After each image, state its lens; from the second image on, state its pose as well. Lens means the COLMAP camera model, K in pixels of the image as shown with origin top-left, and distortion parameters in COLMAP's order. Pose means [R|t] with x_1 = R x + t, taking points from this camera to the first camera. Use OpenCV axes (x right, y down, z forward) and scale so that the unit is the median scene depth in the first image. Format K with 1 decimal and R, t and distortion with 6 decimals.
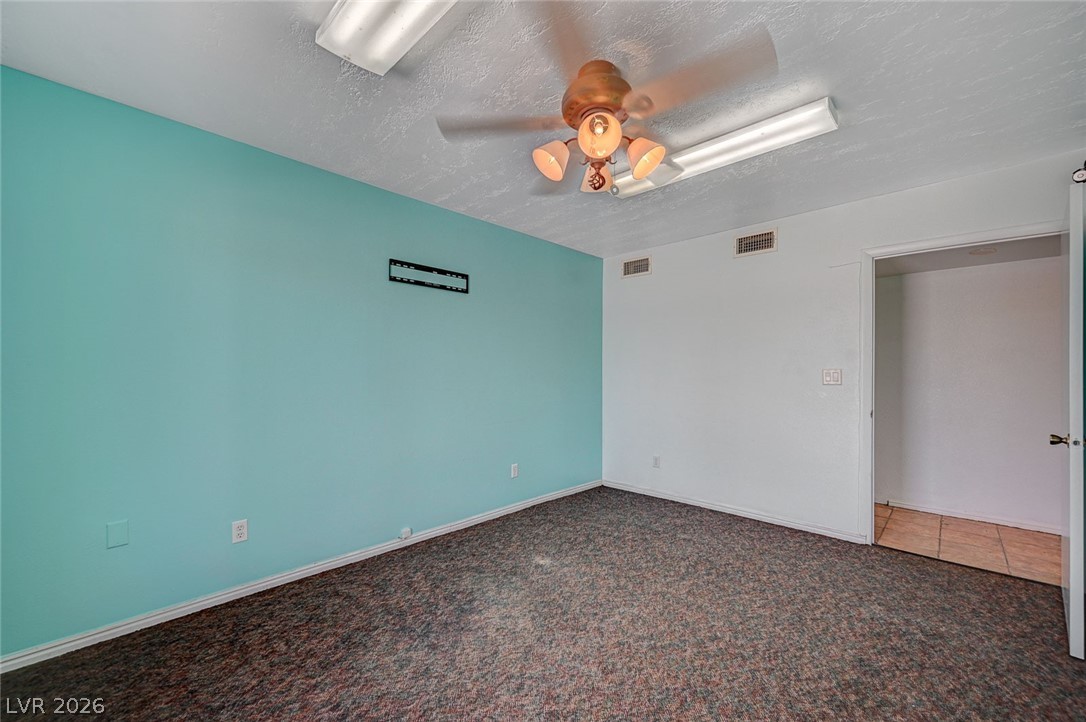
lens RADIAL K [[429.4, 0, 540.9], [0, 429.4, 365.6], [0, 0, 1]] dist [0.000199, 0.000456]
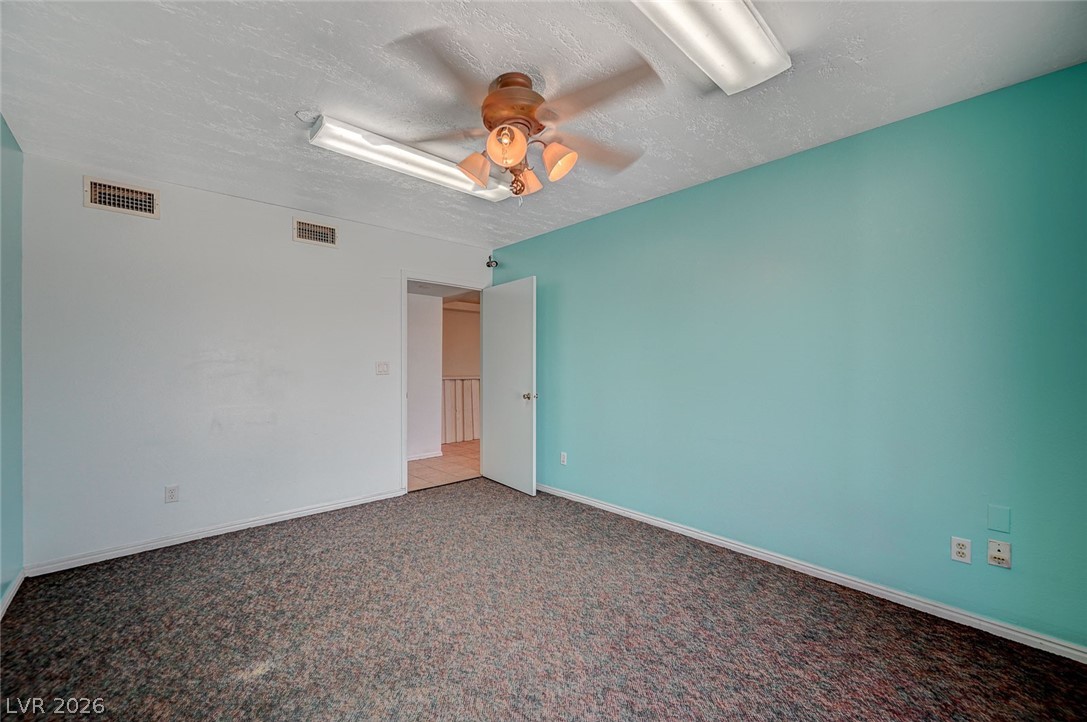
lens RADIAL K [[429.7, 0, 541.5], [0, 429.7, 363.2], [0, 0, 1]] dist [0.000199, 0.000456]
pose [[0.053805, -0.002415, 0.998549, -0.537139], [-0.013458, 0.999904, 0.003144, 0.002463], [-0.998461, -0.013608, 0.053768, 0.507085]]
